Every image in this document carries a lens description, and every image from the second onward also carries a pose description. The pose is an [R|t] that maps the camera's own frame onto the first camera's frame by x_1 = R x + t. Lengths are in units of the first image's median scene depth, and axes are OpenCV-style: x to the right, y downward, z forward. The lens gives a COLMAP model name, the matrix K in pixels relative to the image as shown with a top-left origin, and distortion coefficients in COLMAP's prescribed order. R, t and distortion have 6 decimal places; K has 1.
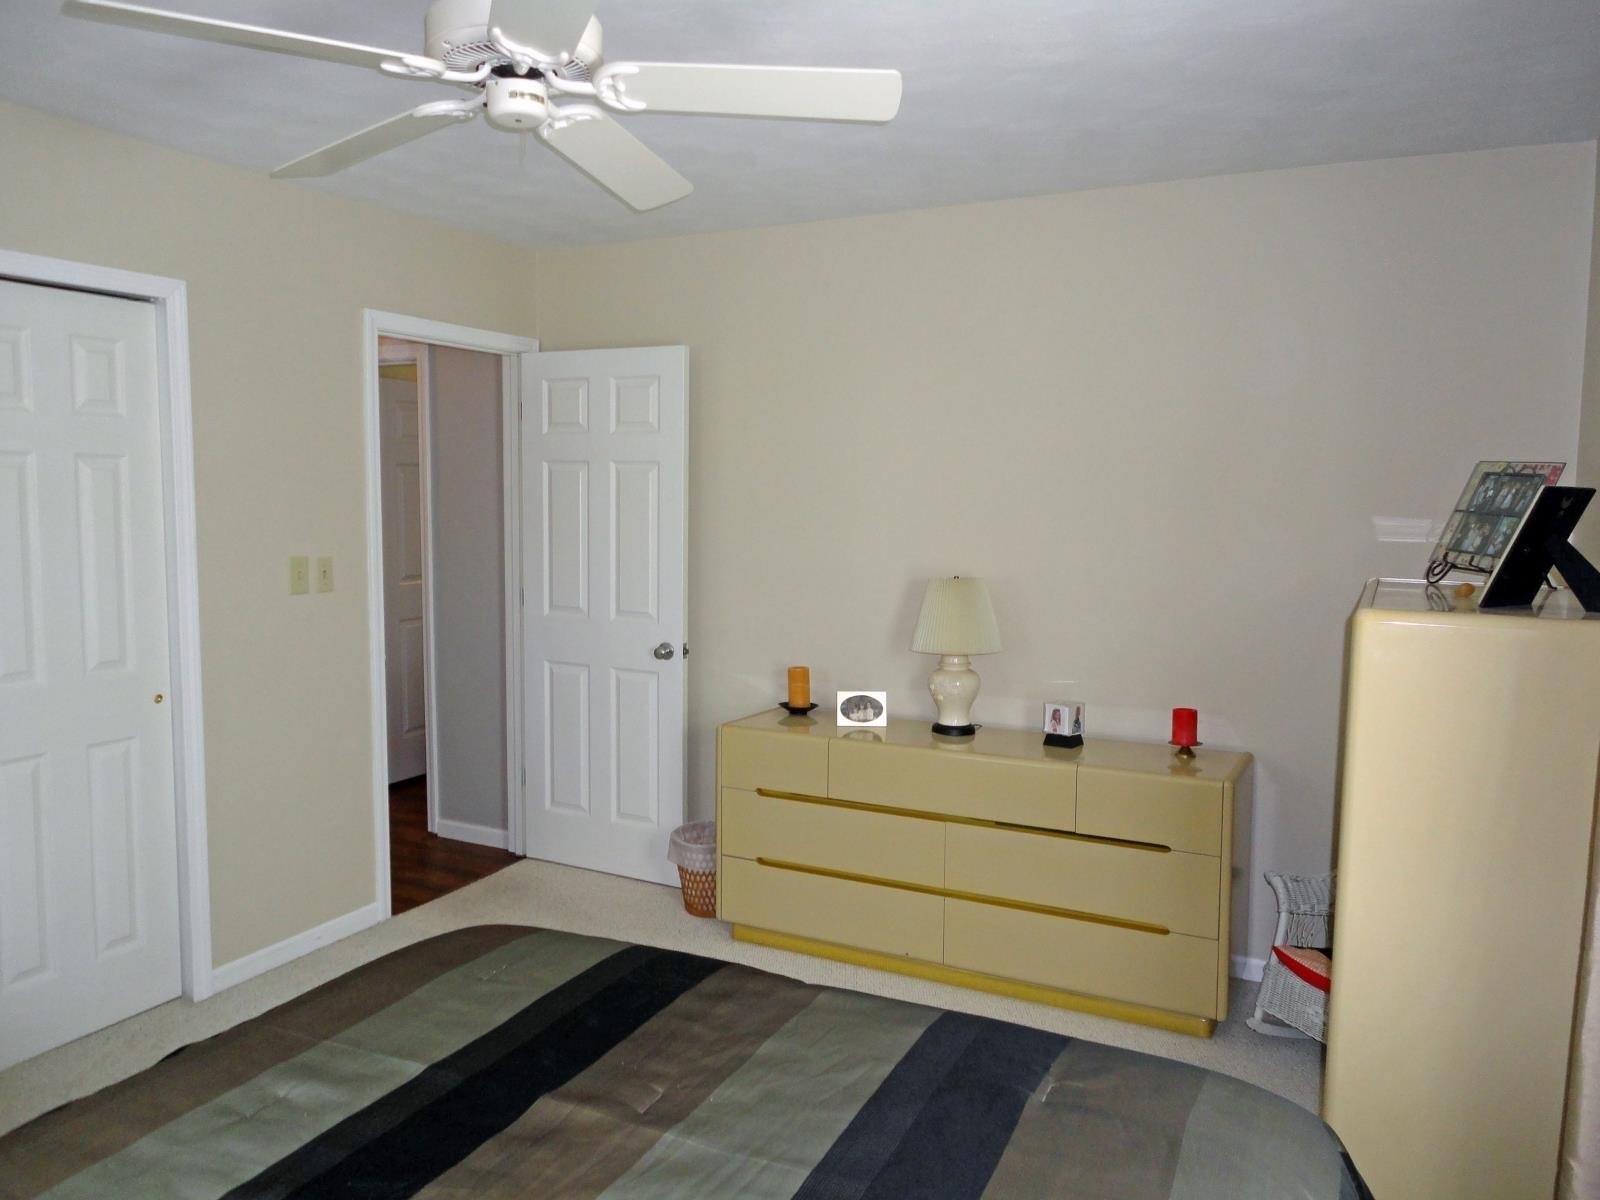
lens RADIAL K [[1169.4, 0, 797.3], [0, 1169.4, 608.6], [0, 0, 1]] dist [-0.000098, 0.001578]
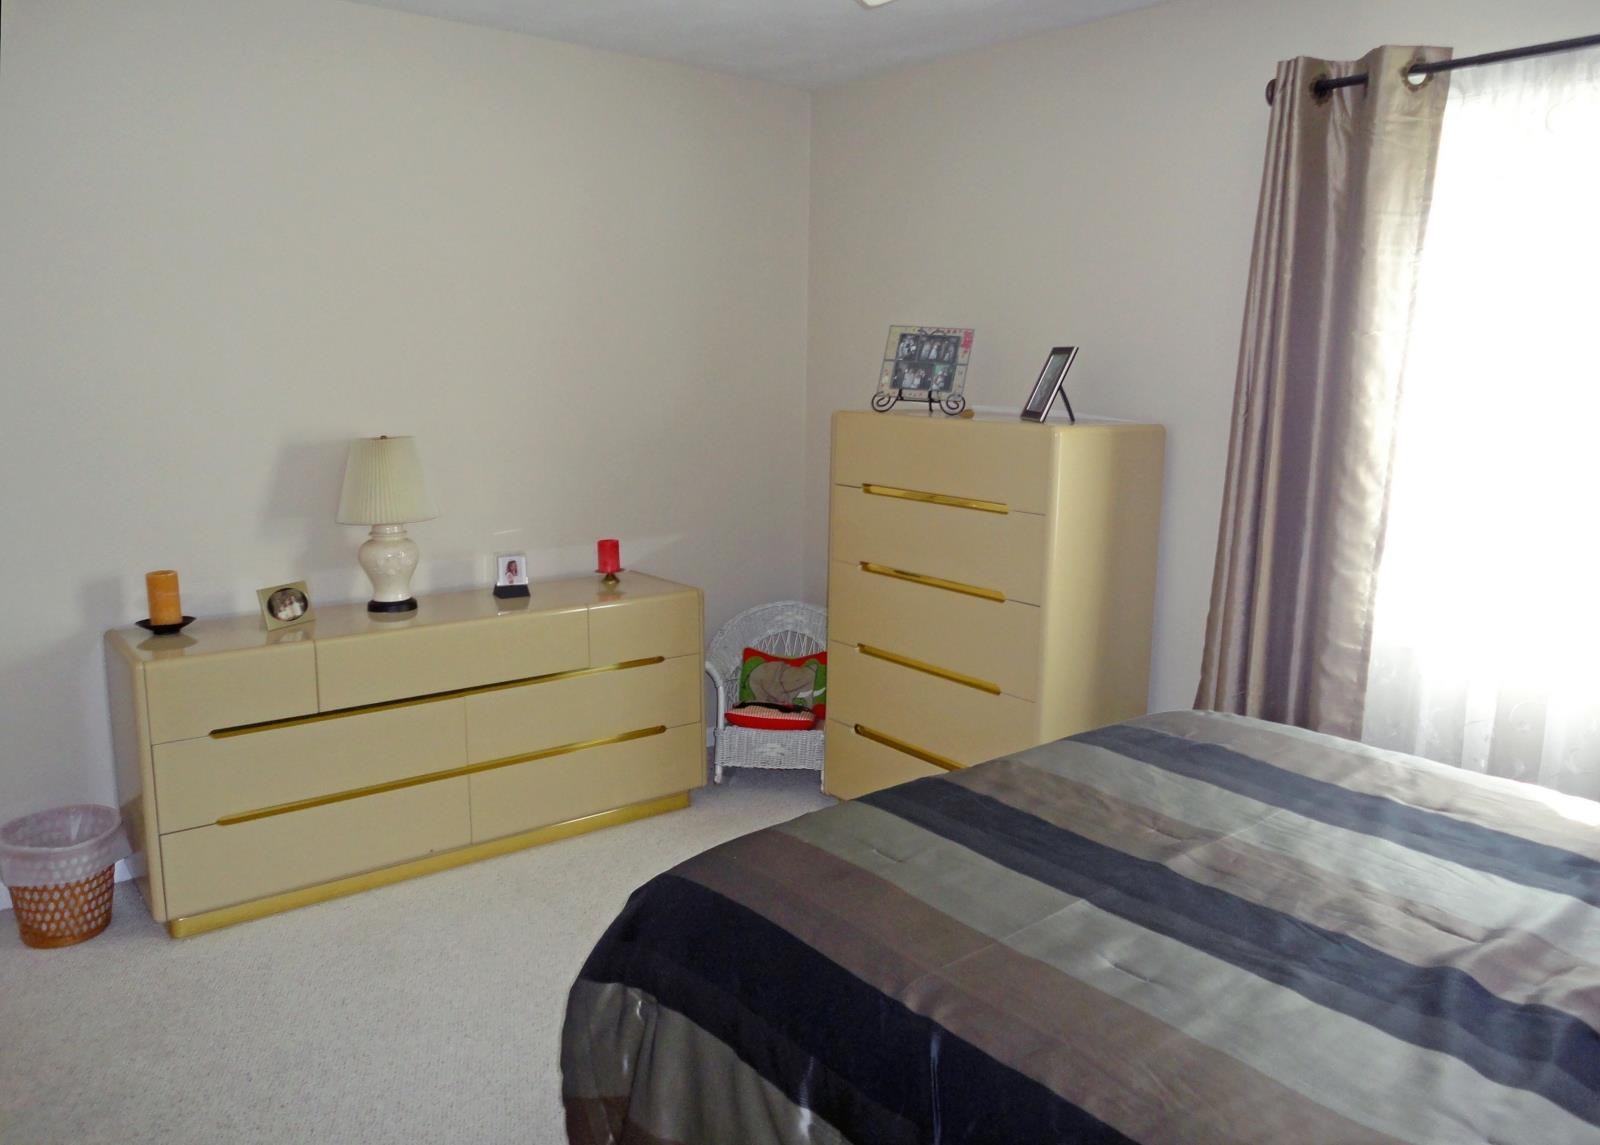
lens RADIAL K [[1200.7, 0, 798.7], [0, 1200.7, 562.9], [0, 0, 1]] dist [0.018321, 0.002921]
pose [[0.425453, -0.160134, 0.890700, -0.609285], [0.077789, 0.987049, 0.140299, -0.039086], [-0.901631, 0.009596, 0.432400, 0.339230]]
